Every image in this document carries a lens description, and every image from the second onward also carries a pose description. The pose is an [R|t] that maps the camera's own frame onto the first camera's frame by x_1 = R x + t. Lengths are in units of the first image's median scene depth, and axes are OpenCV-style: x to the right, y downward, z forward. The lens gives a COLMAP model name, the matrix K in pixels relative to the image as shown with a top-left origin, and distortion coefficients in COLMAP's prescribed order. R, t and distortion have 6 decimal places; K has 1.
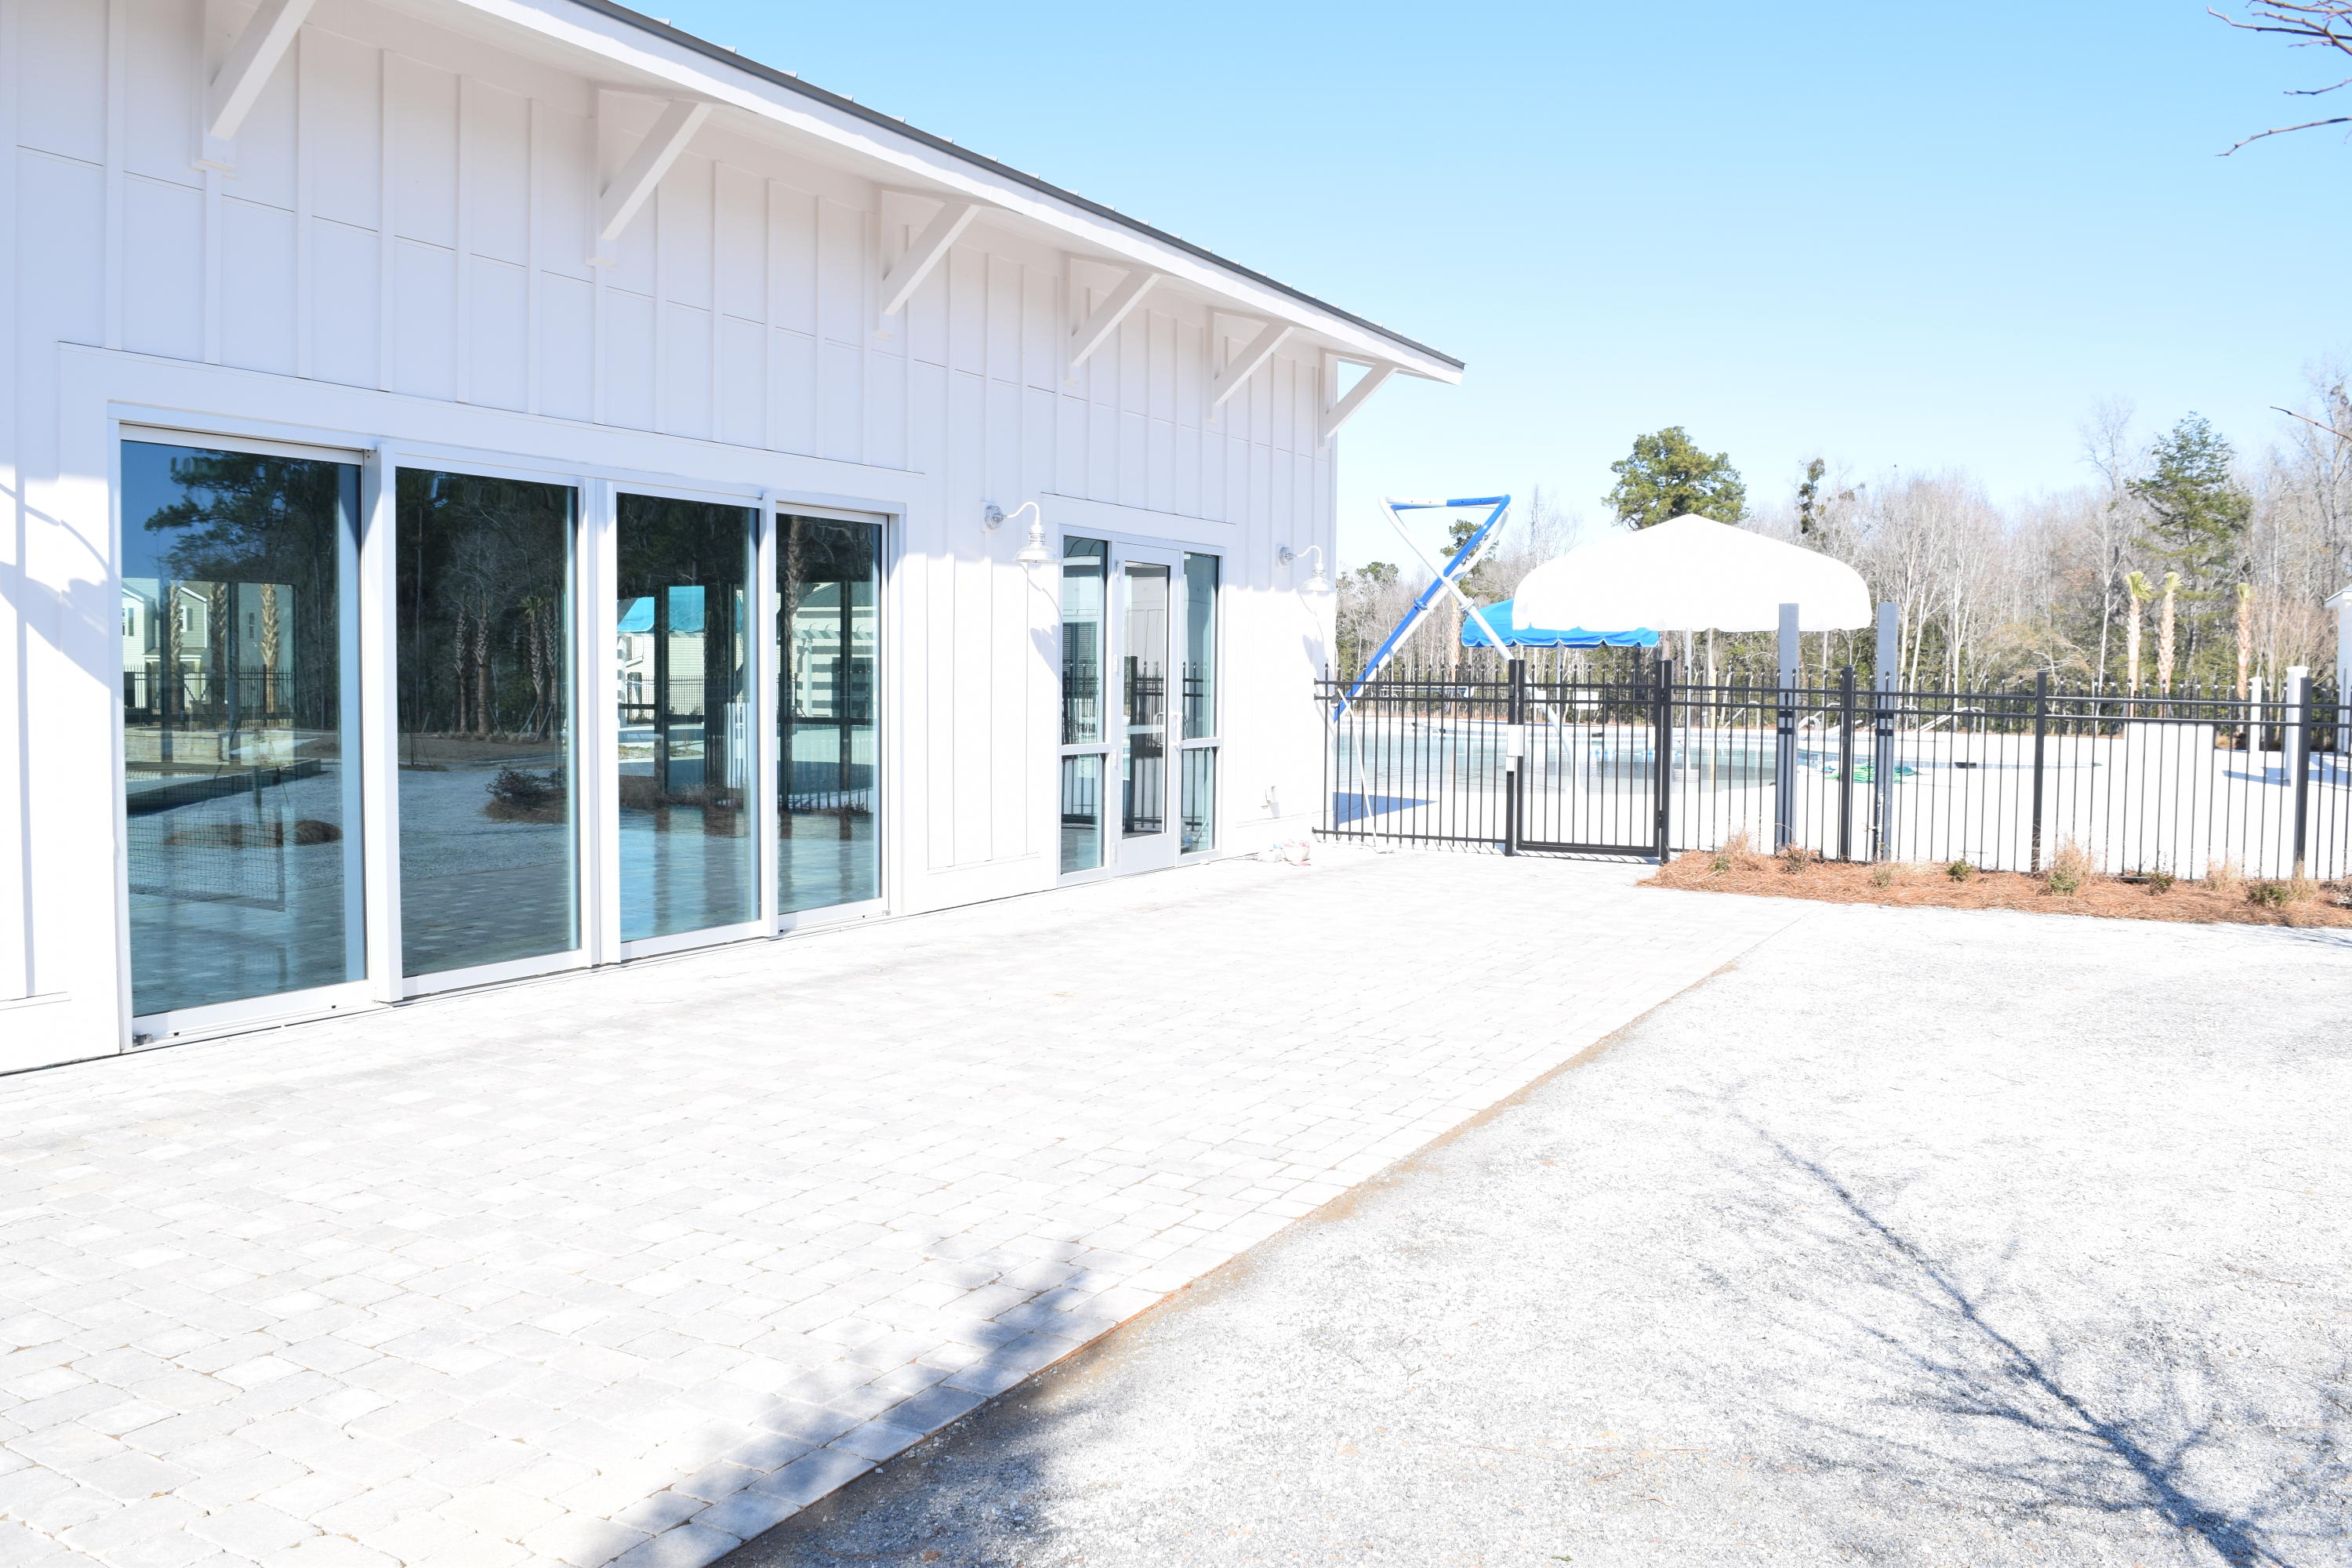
lens RADIAL K [[1845.3, 0, 1181.0], [0, 1845.3, 777.4], [0, 0, 1]] dist [-0.092515, 0.019666]
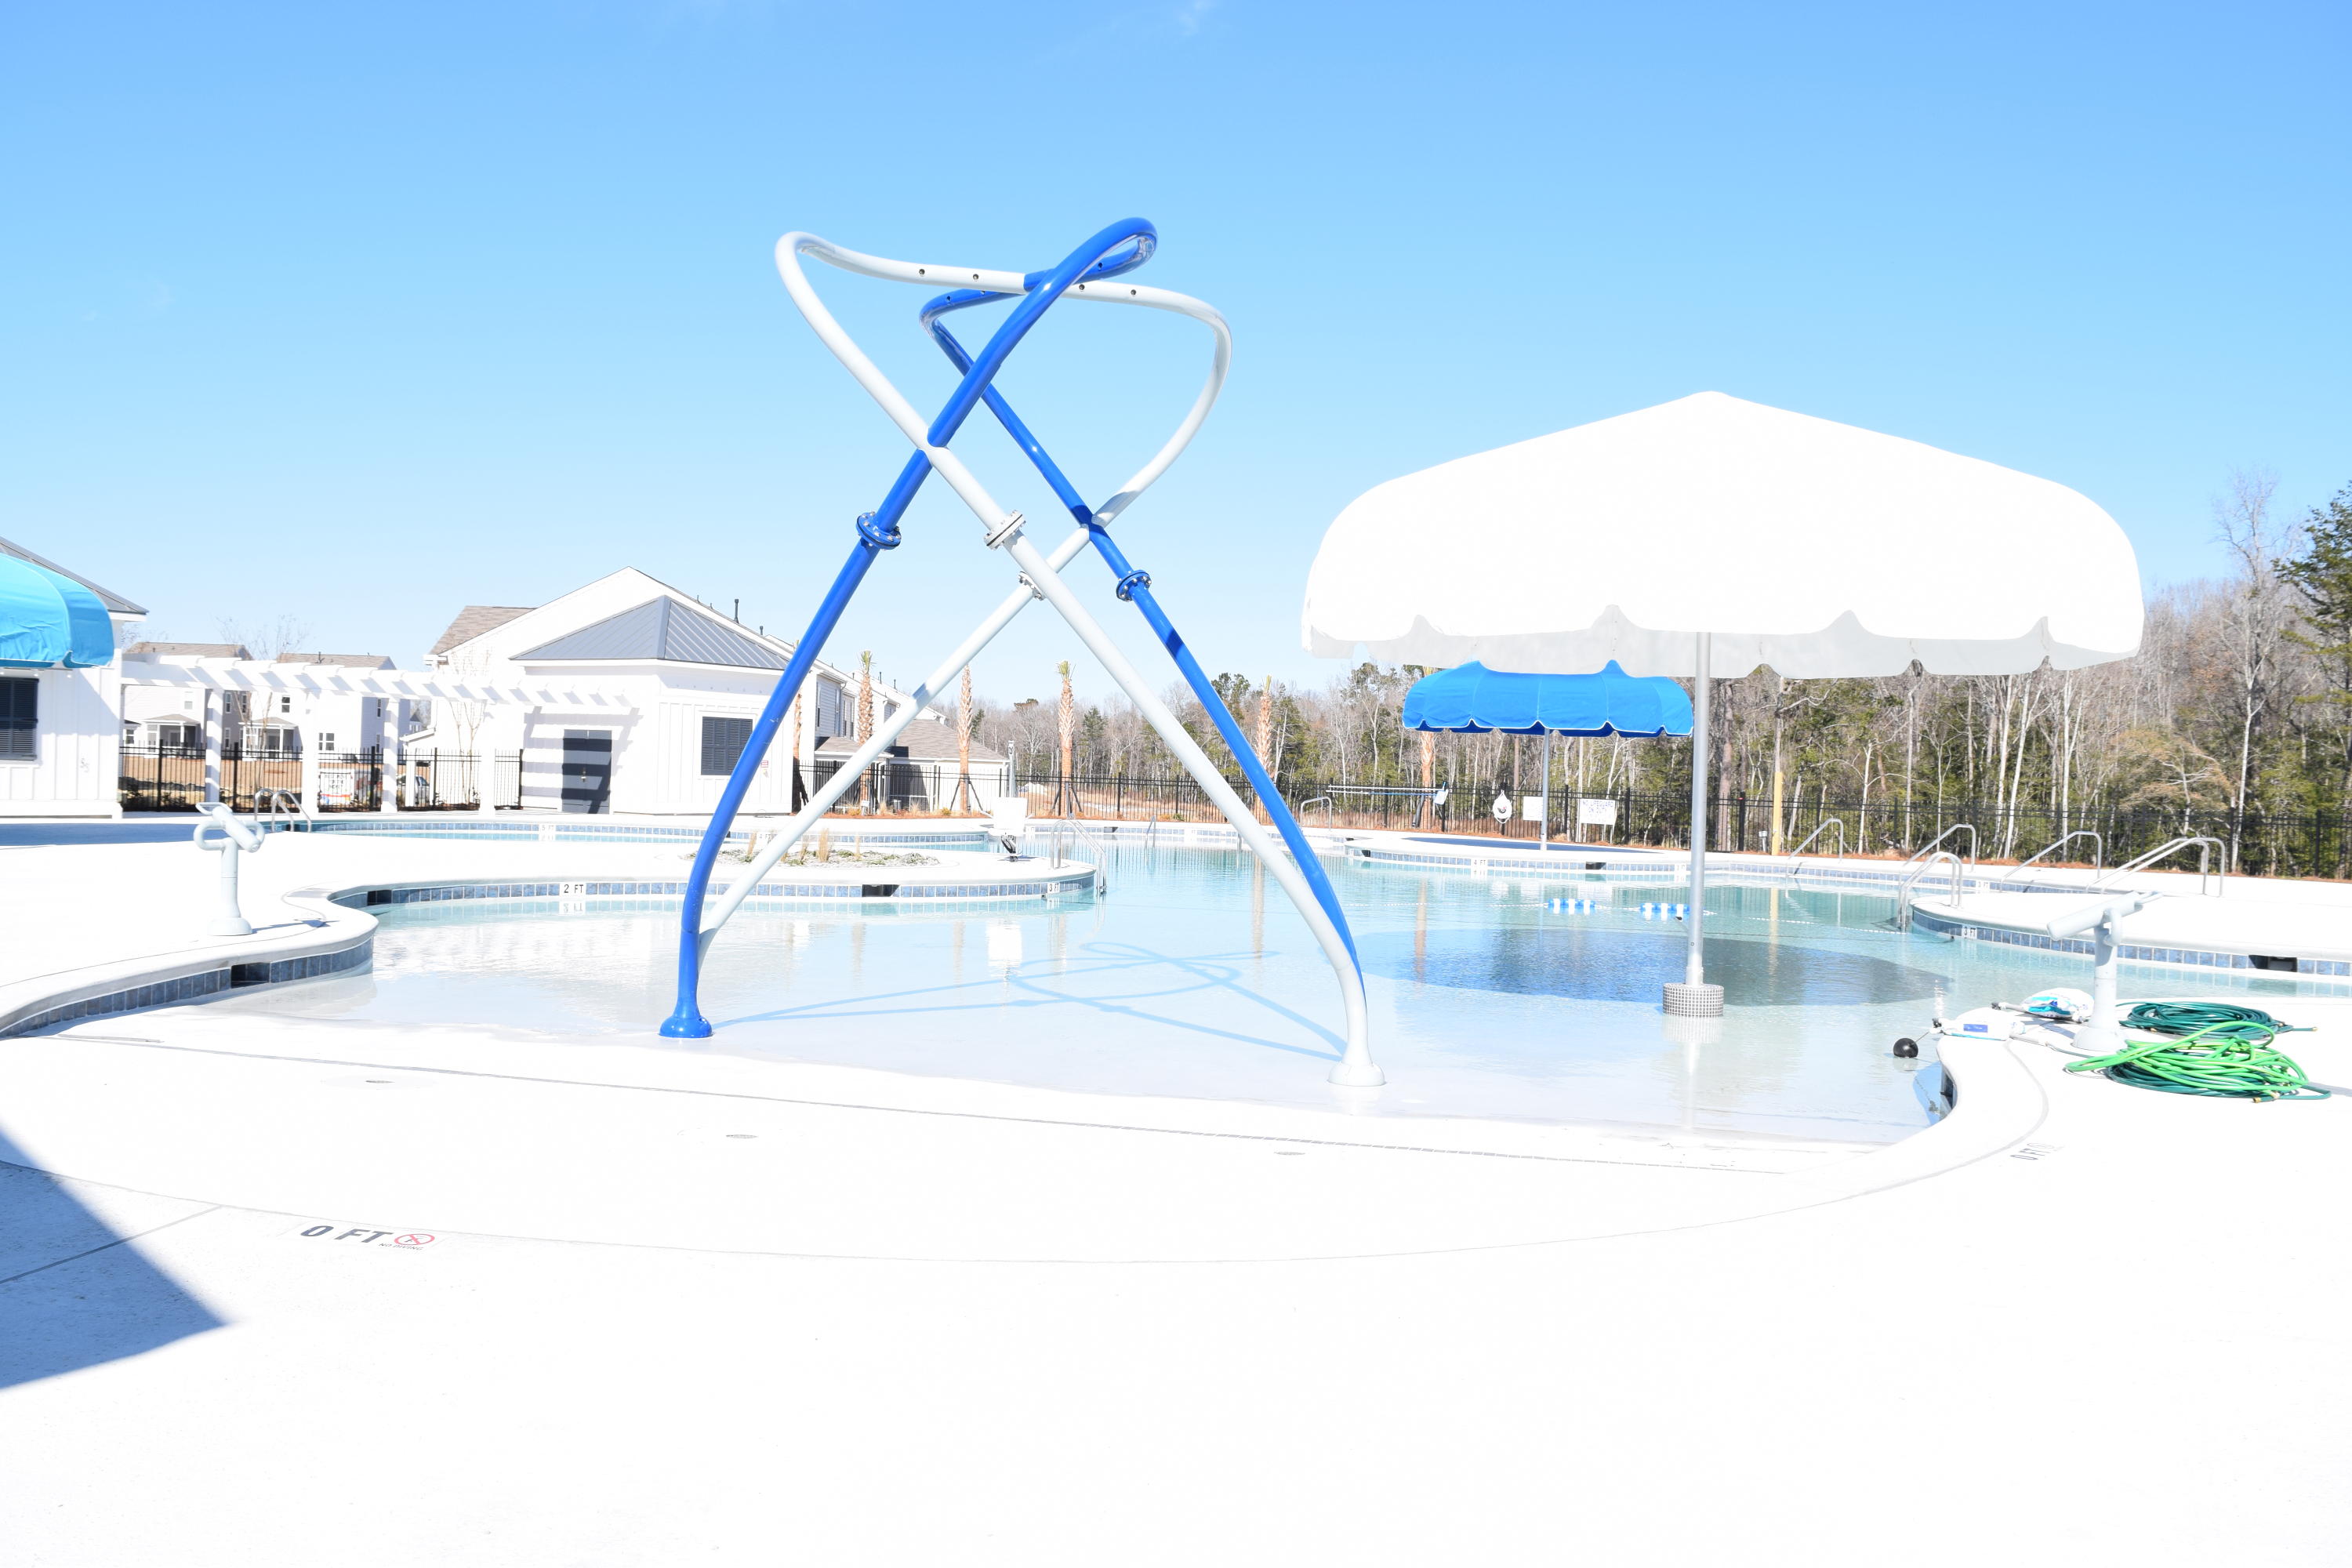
lens RADIAL K [[1845.3, 0, 1167.0], [0, 1845.3, 767.7], [0, 0, 1]] dist [-0.092515, 0.019666]
pose [[0.998798, 0.023566, -0.042976, 0.046172], [-0.026036, 0.997985, -0.057860, -0.007213], [0.041525, 0.058909, 0.997399, 0.152401]]
